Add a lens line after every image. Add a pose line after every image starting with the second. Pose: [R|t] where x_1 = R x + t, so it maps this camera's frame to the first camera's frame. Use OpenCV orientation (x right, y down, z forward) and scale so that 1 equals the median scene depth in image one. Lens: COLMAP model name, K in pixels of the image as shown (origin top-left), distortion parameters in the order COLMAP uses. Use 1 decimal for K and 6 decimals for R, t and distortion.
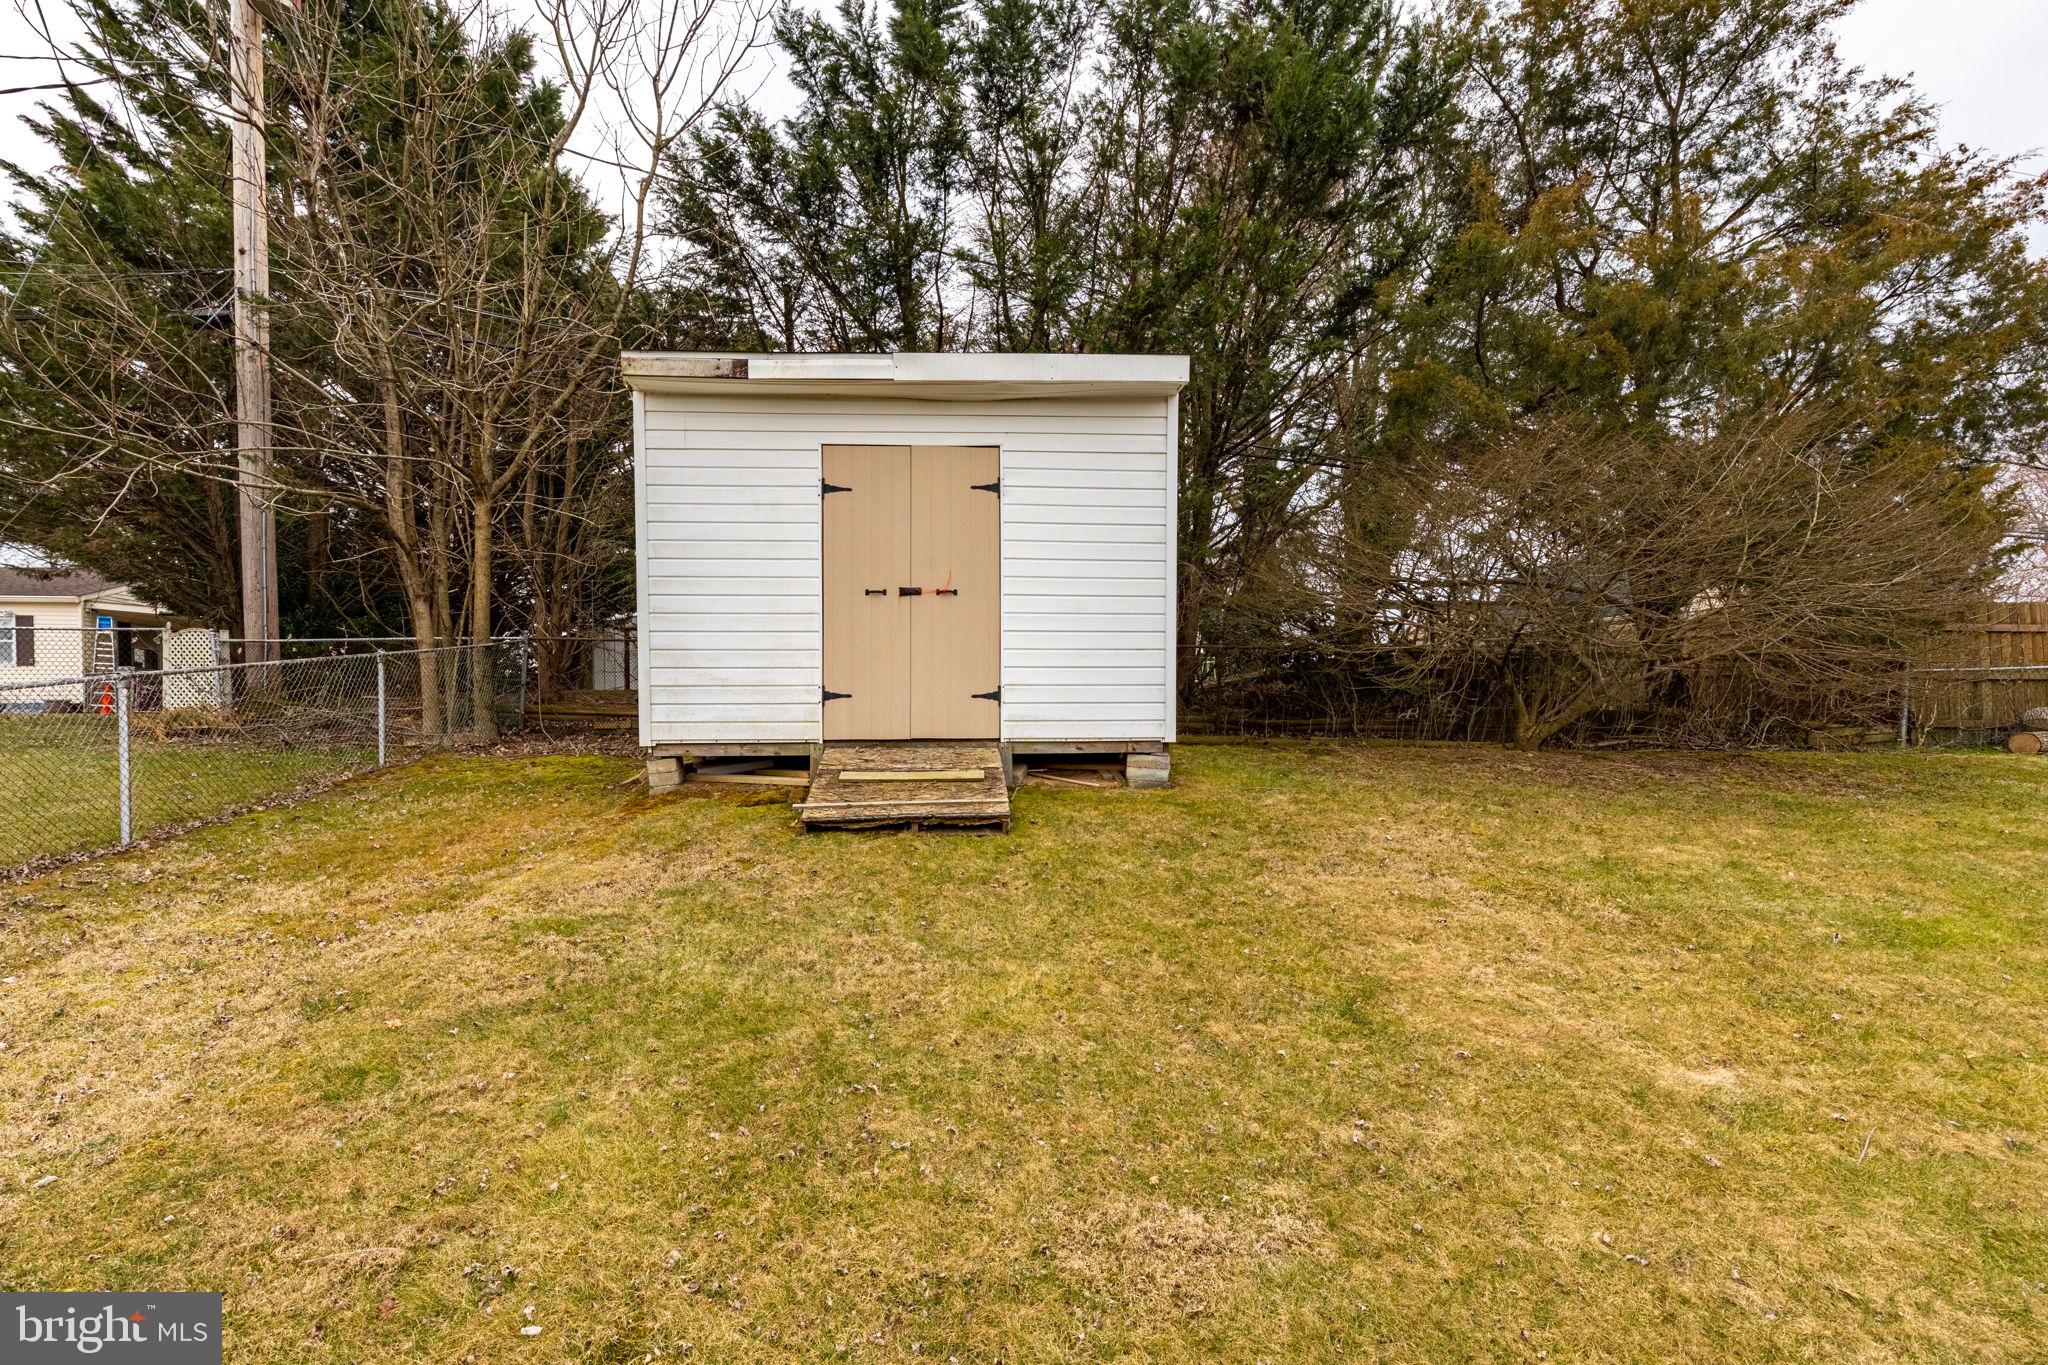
lens RADIAL K [[932.0, 0, 1002.2], [0, 932.0, 752.0], [0, 0, 1]] dist [0.004907, -0.000571]
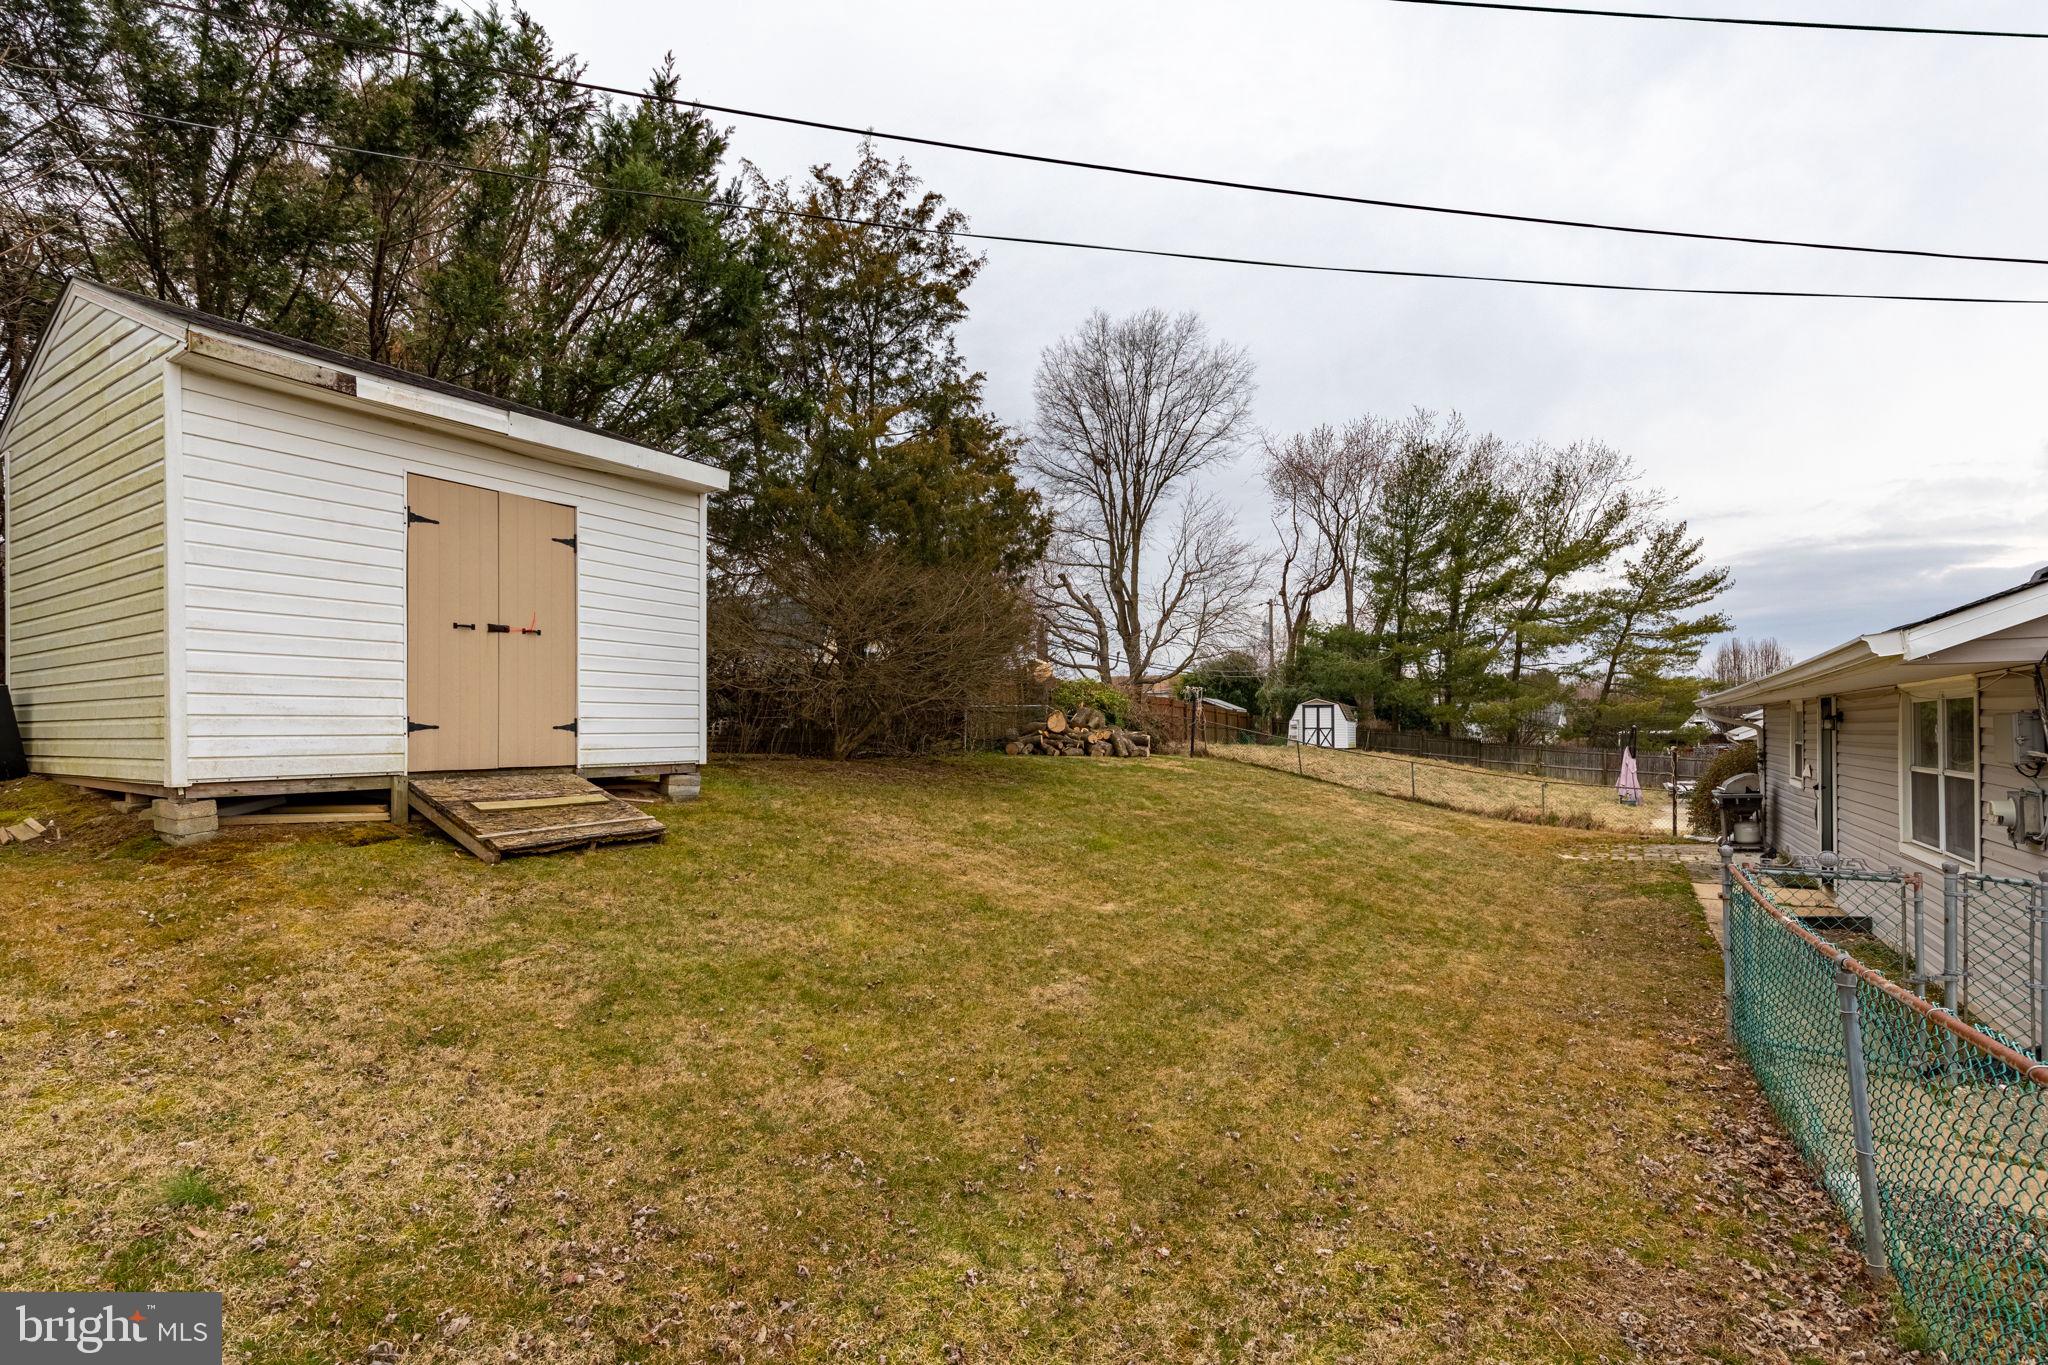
lens RADIAL K [[932.0, 0, 1006.9], [0, 932.0, 732.8], [0, 0, 1]] dist [0.004907, -0.000571]
pose [[0.595208, -0.000924, 0.803571, -0.604124], [0.020721, 0.999684, -0.014199, -0.026997], [-0.803304, 0.025102, 0.595040, -0.088706]]
